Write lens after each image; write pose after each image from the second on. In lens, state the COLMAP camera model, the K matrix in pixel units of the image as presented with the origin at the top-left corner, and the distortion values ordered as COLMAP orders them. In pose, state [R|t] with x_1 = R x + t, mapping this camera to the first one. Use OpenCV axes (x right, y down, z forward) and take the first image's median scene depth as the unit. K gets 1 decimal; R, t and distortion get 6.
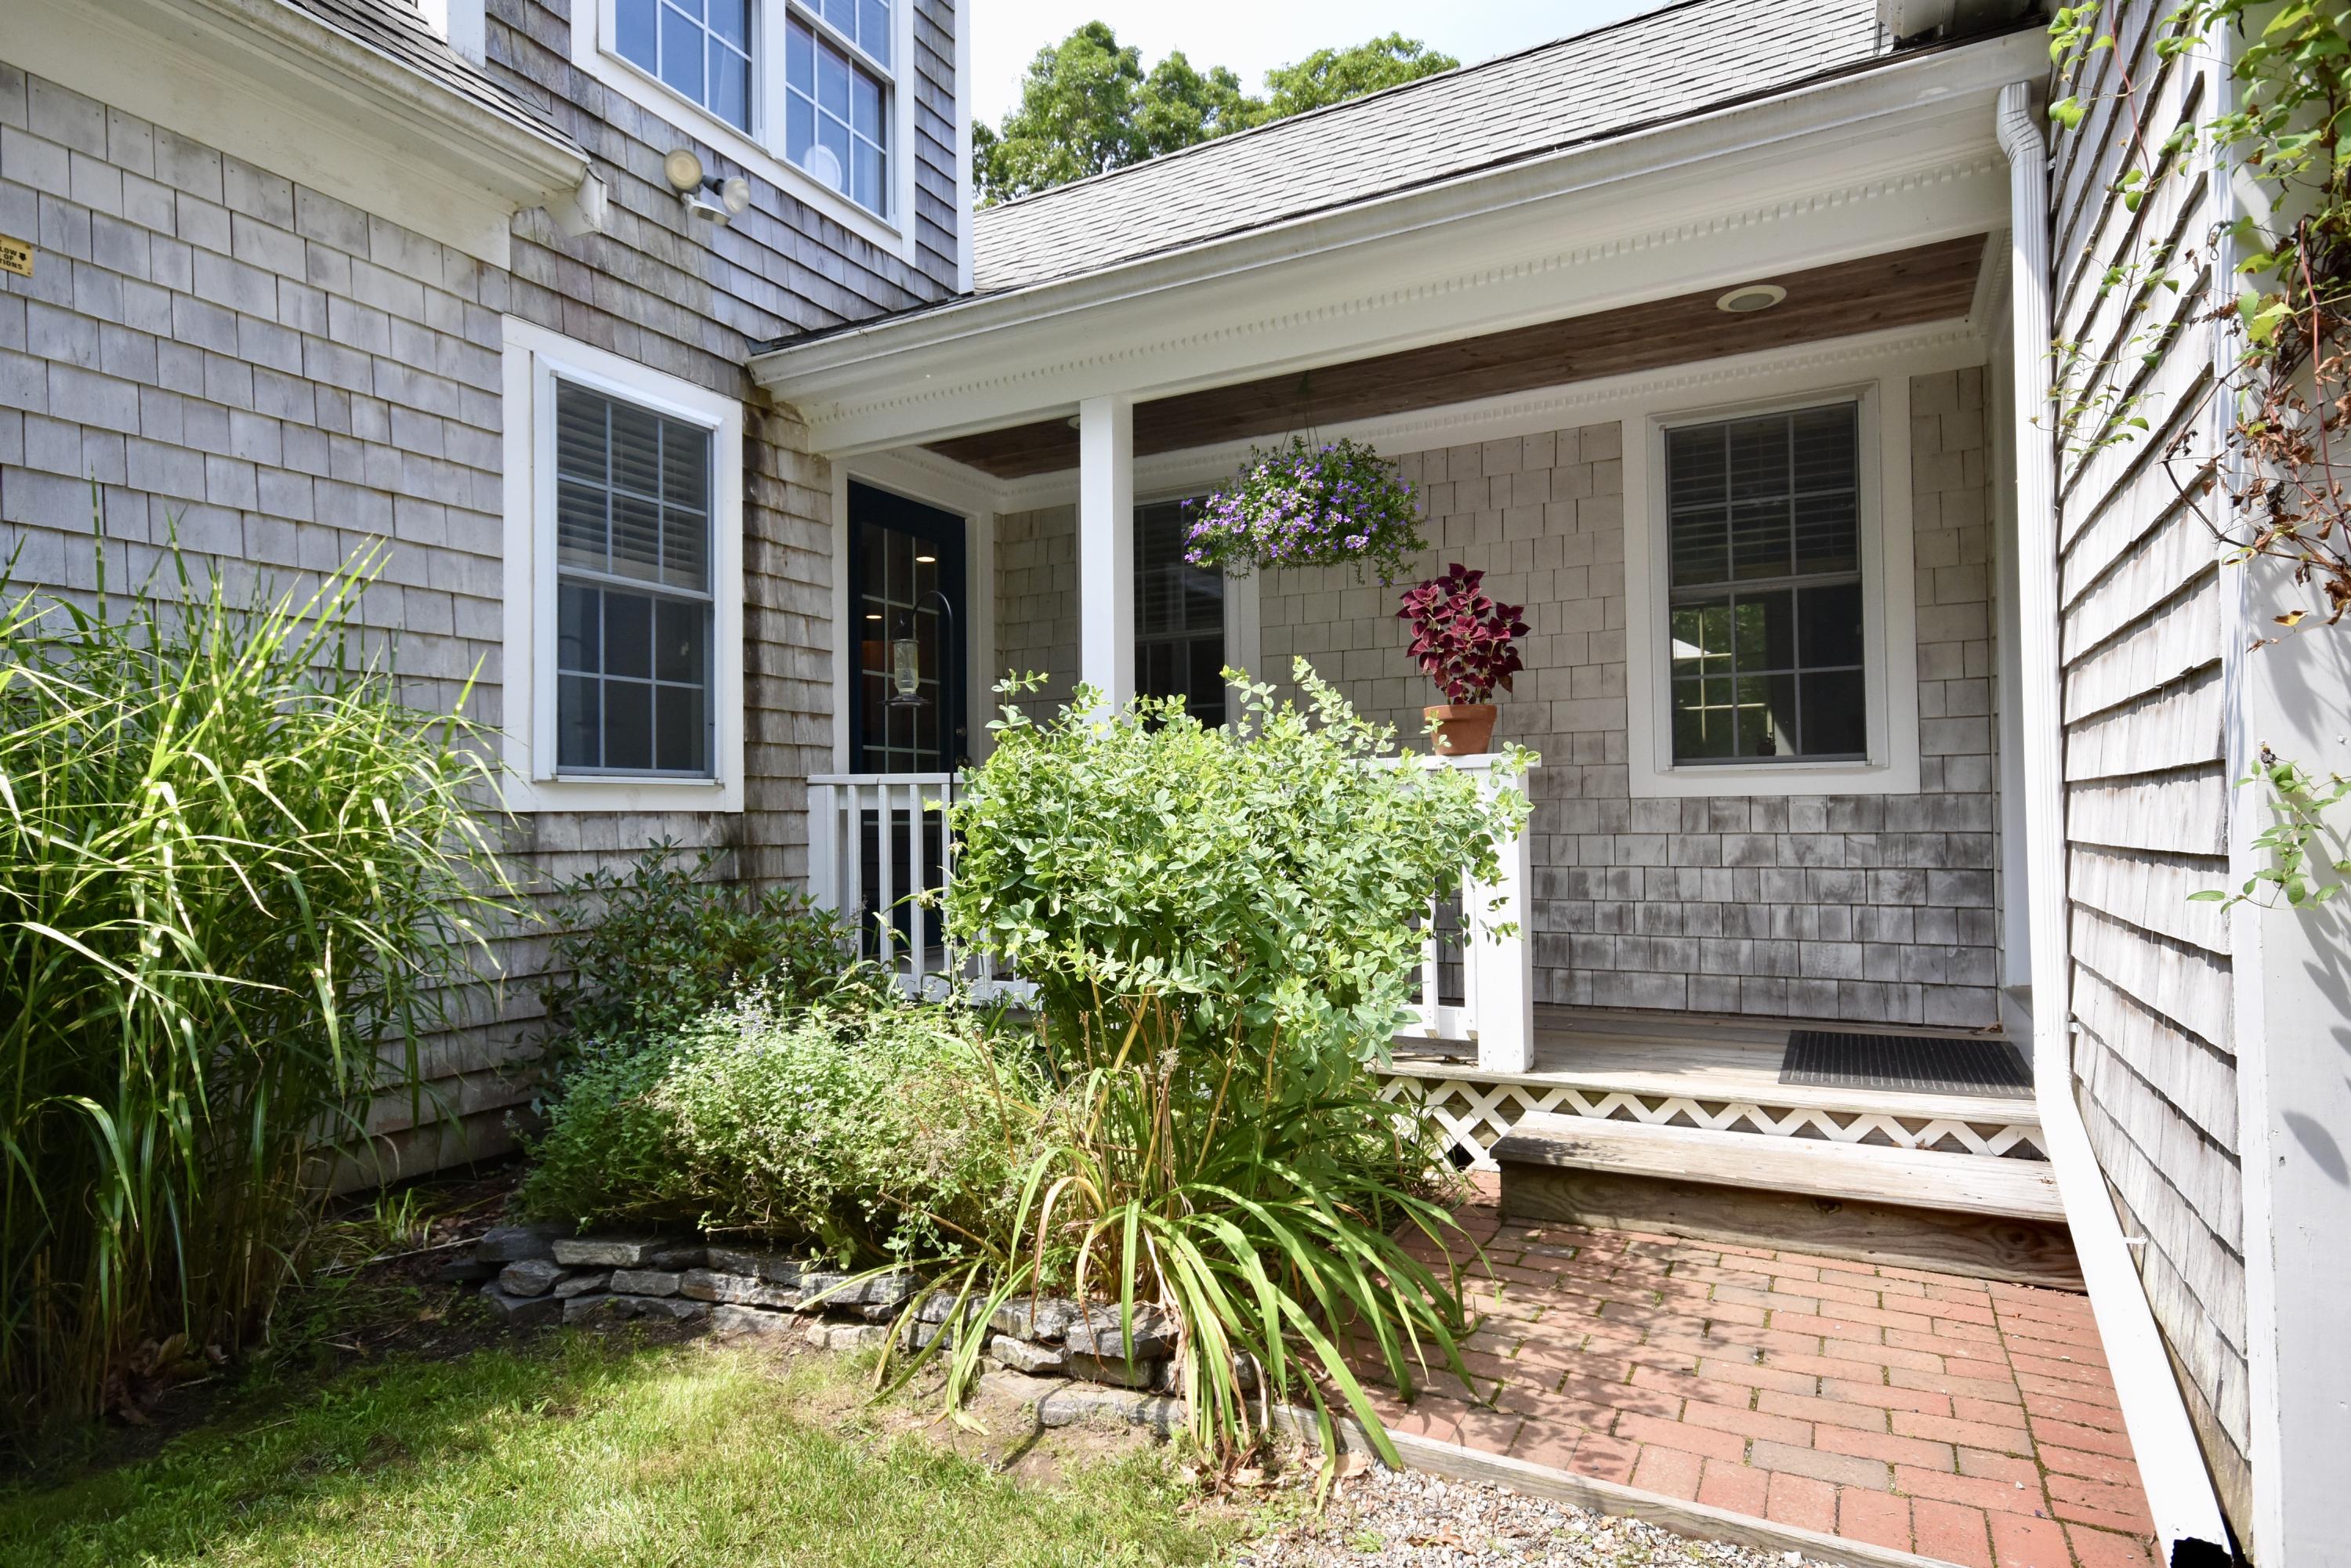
lens RADIAL K [[1270.3, 0, 1177.2], [0, 1270.3, 800.5], [0, 0, 1]] dist [0.004322, 0.000241]
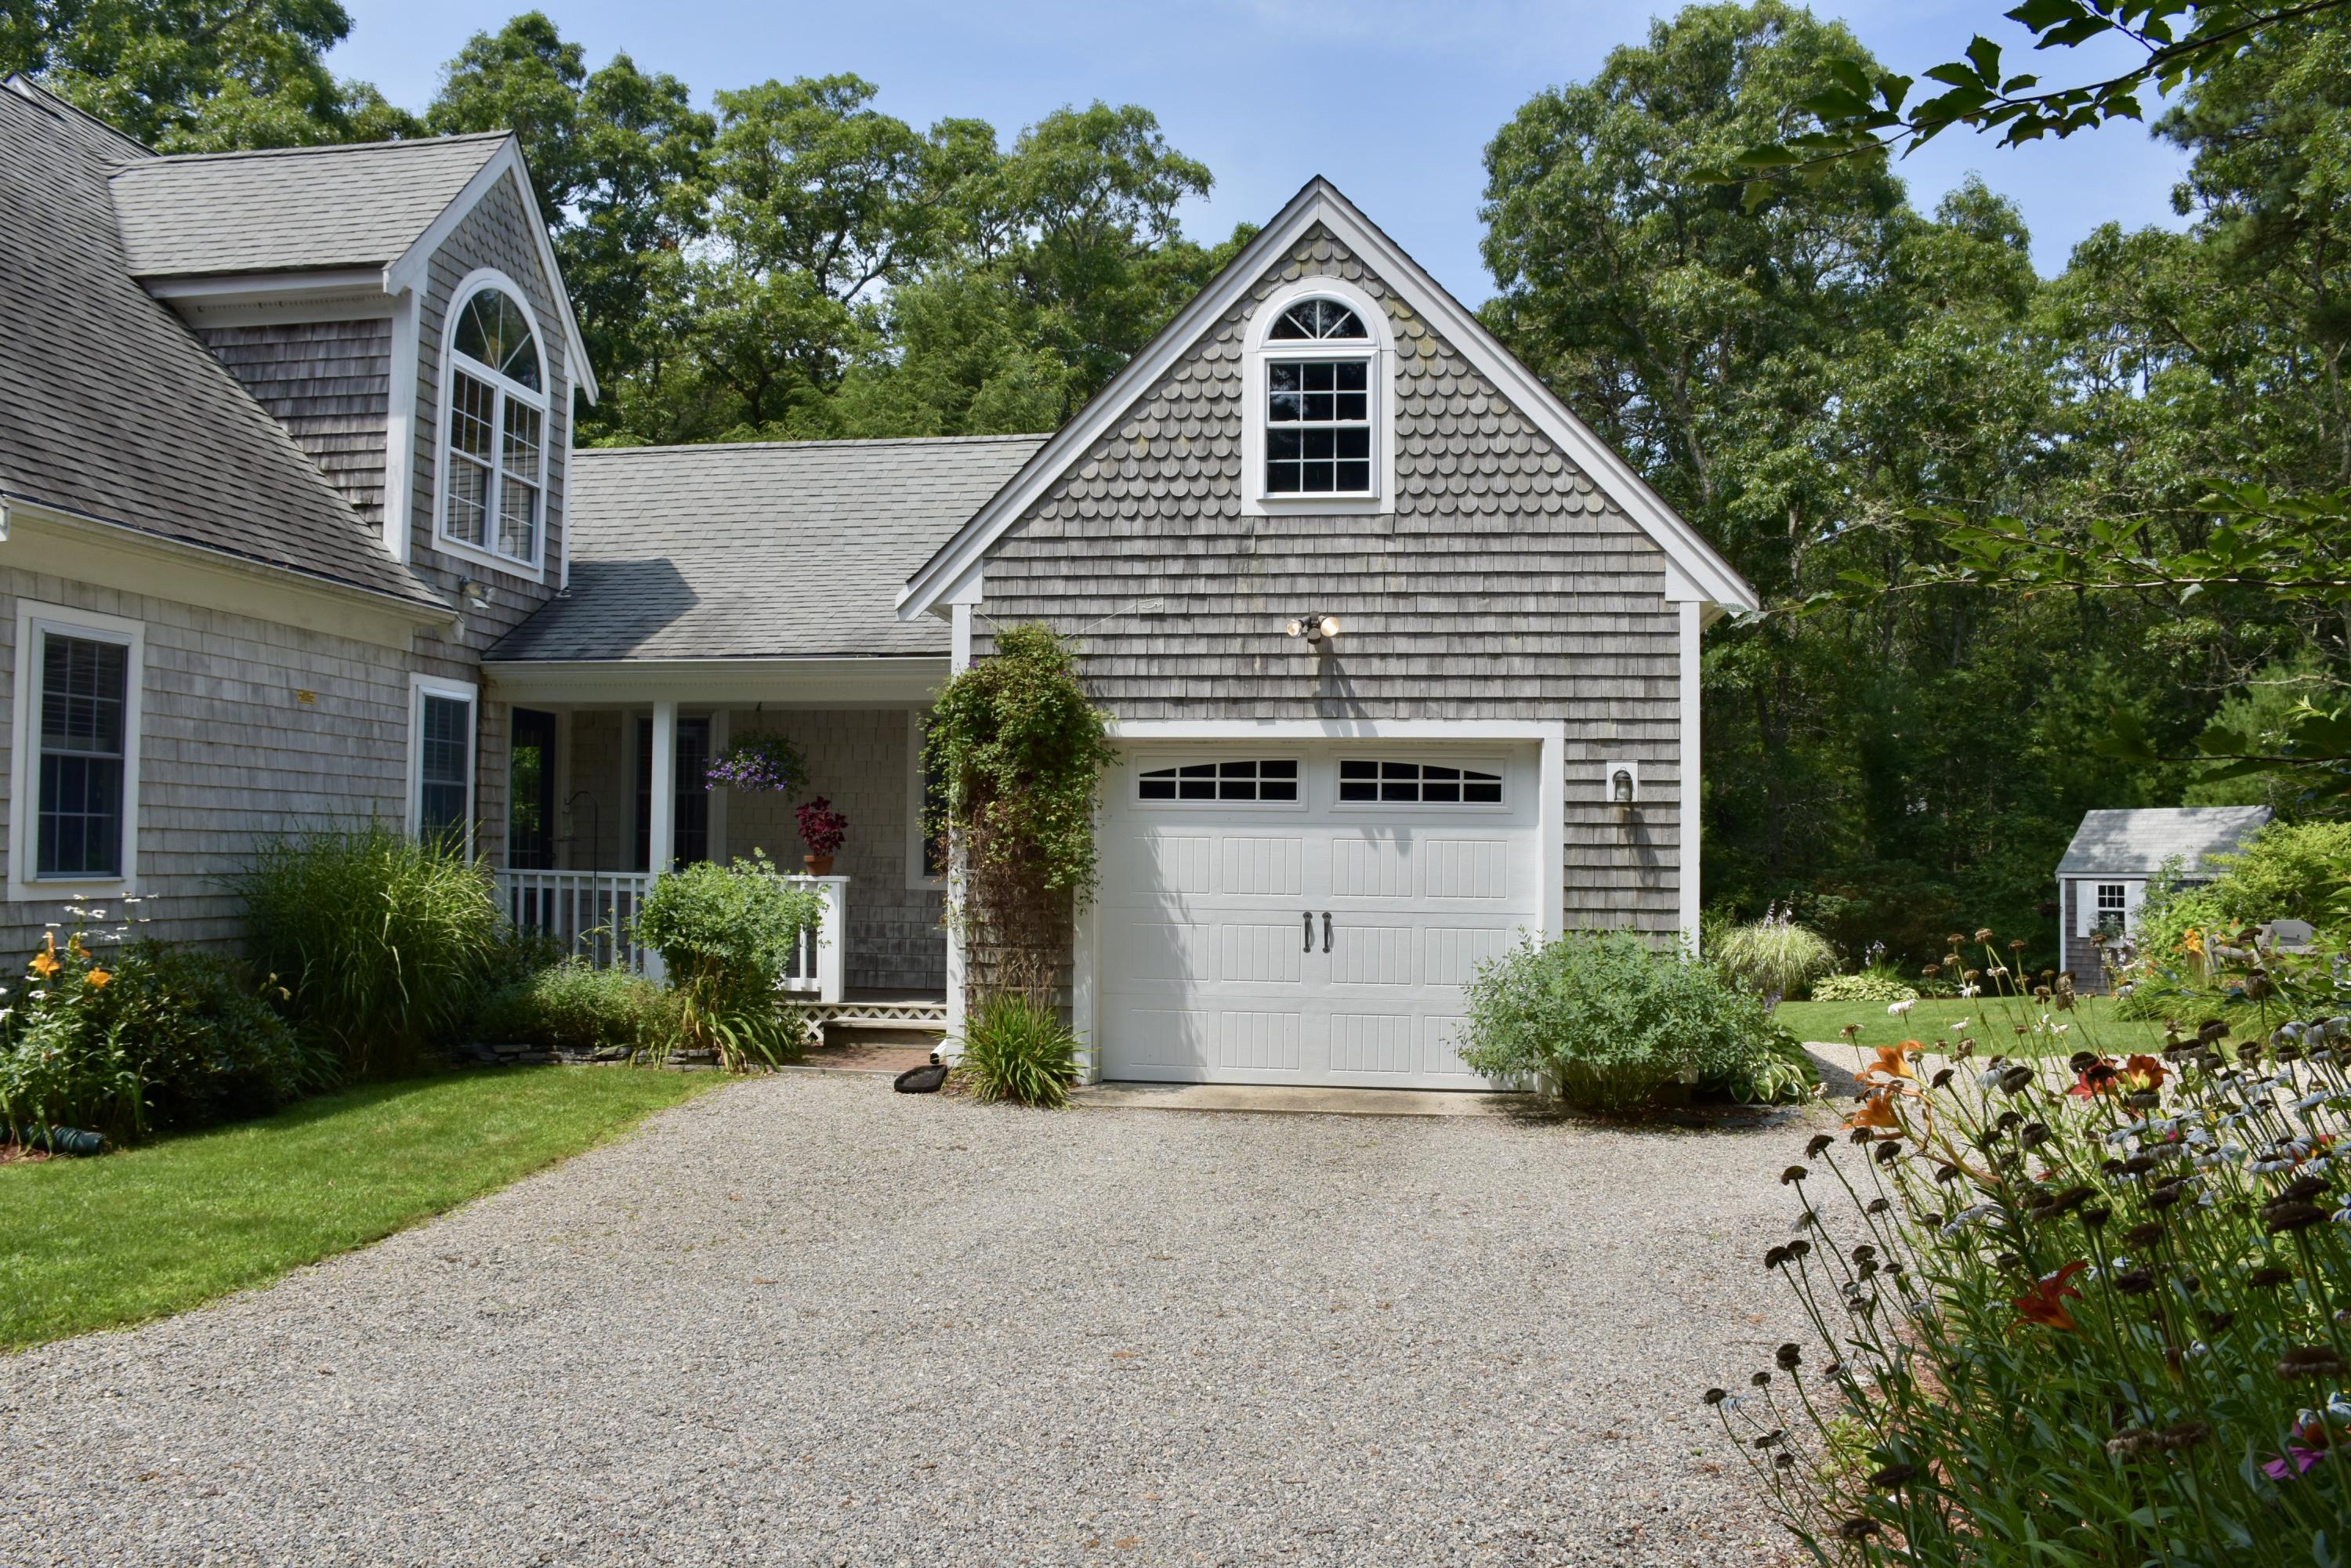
lens RADIAL K [[1892.7, 0, 1175.6], [0, 1892.7, 778.5], [0, 0, 1]] dist [-0.135971, 0.078021]
pose [[0.940094, 0.035619, 0.339049, -0.369238], [-0.027796, 0.999224, -0.027904, -0.140501], [-0.339780, 0.016809, 0.940355, -2.662067]]
